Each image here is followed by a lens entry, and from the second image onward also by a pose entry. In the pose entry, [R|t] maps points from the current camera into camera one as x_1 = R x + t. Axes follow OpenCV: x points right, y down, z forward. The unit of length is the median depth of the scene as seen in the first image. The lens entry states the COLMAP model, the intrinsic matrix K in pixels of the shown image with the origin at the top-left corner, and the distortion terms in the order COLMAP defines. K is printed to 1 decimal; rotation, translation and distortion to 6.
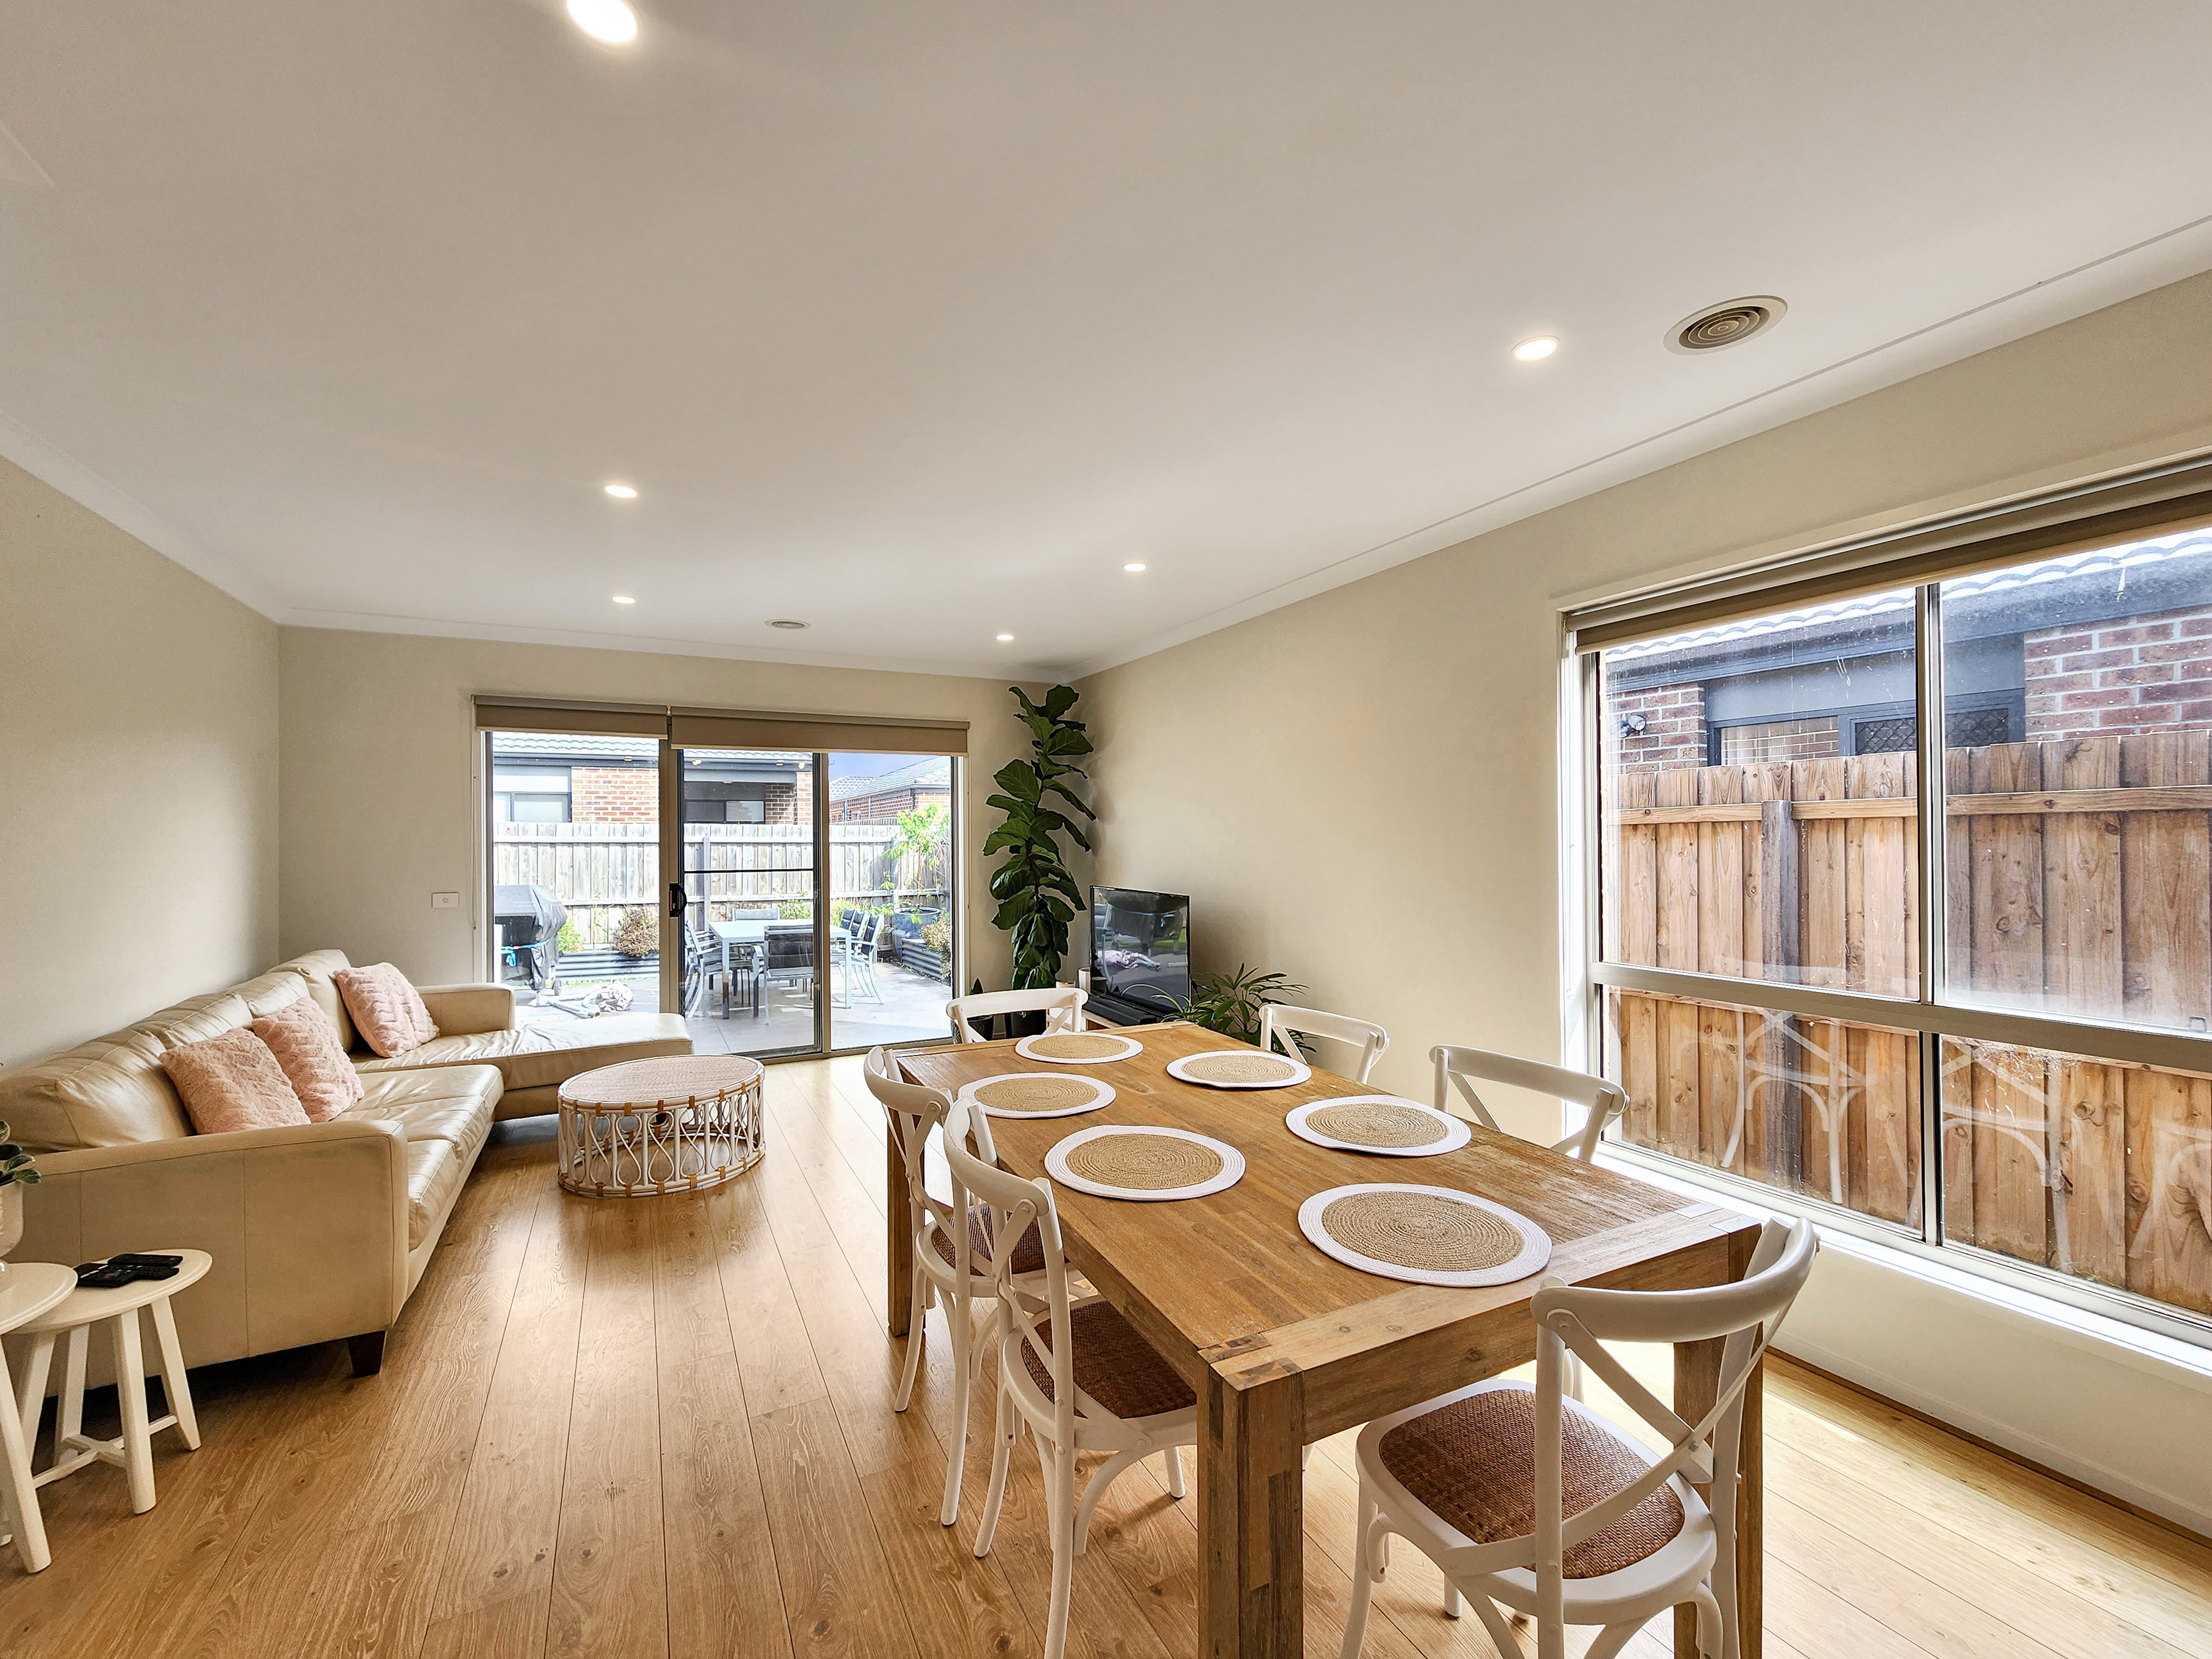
lens RADIAL K [[922.2, 0, 1108.7], [0, 922.2, 832.9], [0, 0, 1]] dist [-0.000034, -0.000063]
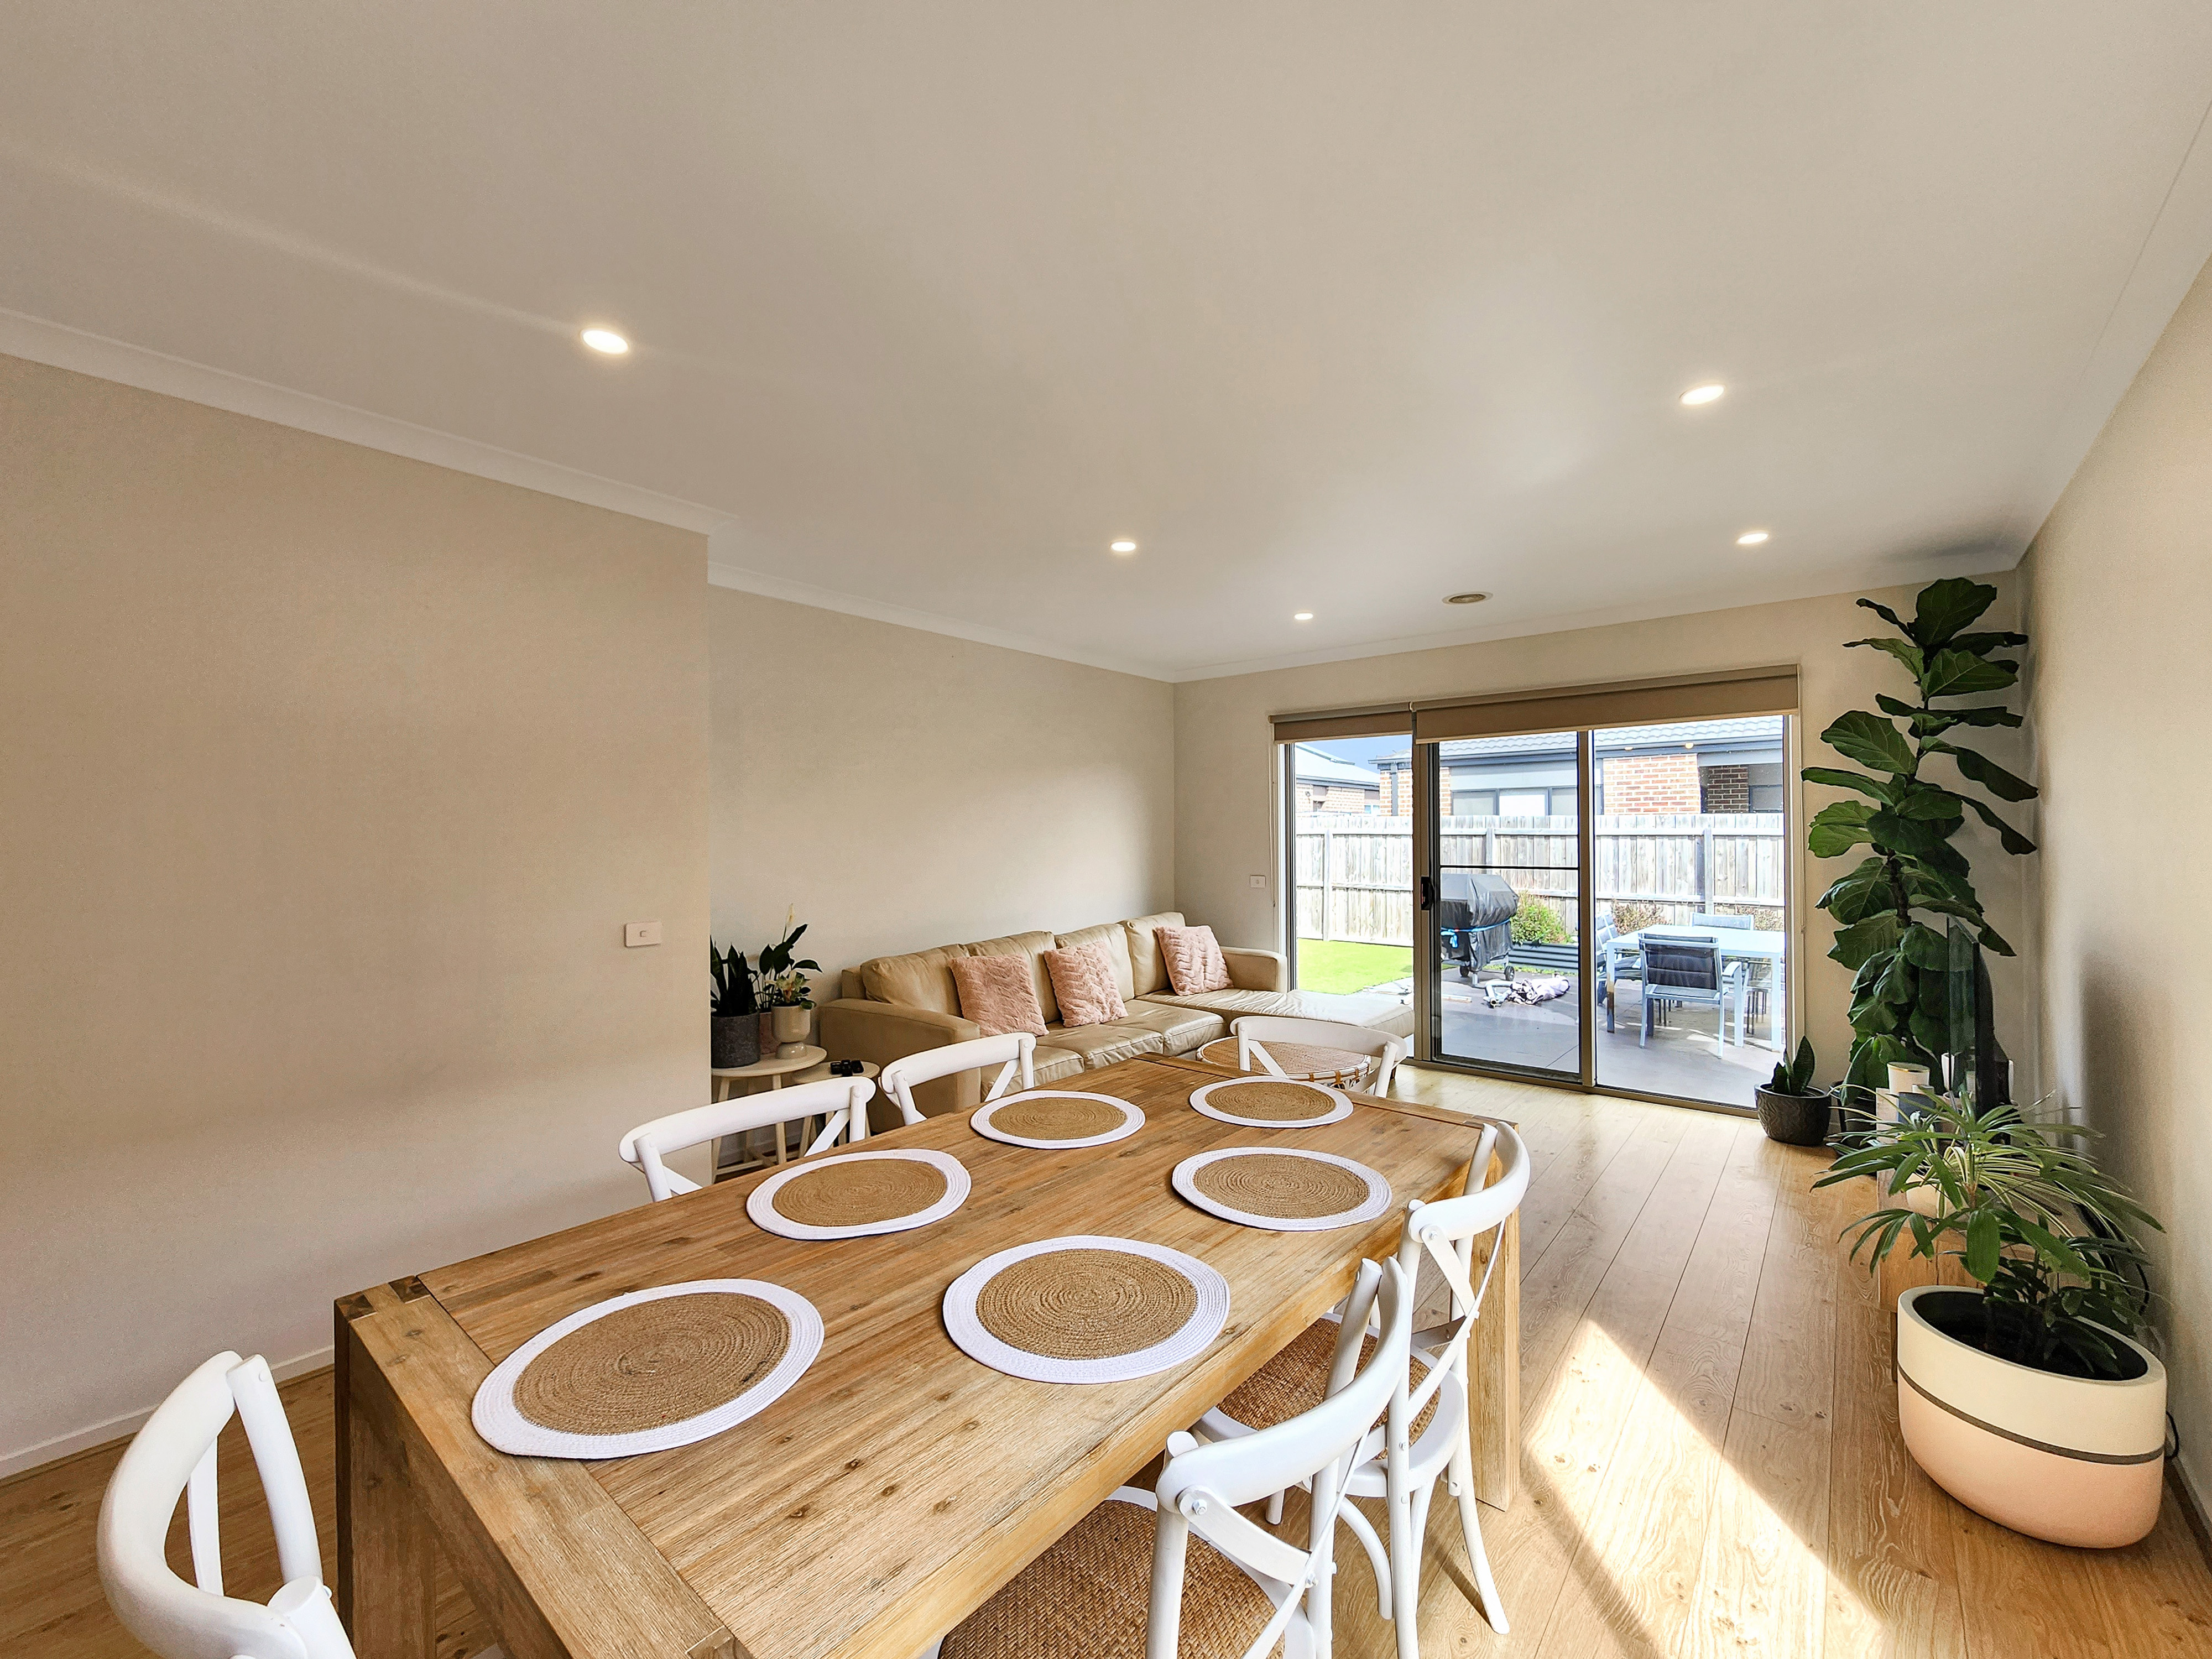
lens RADIAL K [[922.2, 0, 1108.7], [0, 922.2, 832.9], [0, 0, 1]] dist [-0.000034, -0.000063]
pose [[0.385391, -0.000574, -0.922753, 0.320186], [0.009696, 0.999947, 0.003427, -0.000254], [0.922702, -0.010268, 0.385377, 0.286340]]
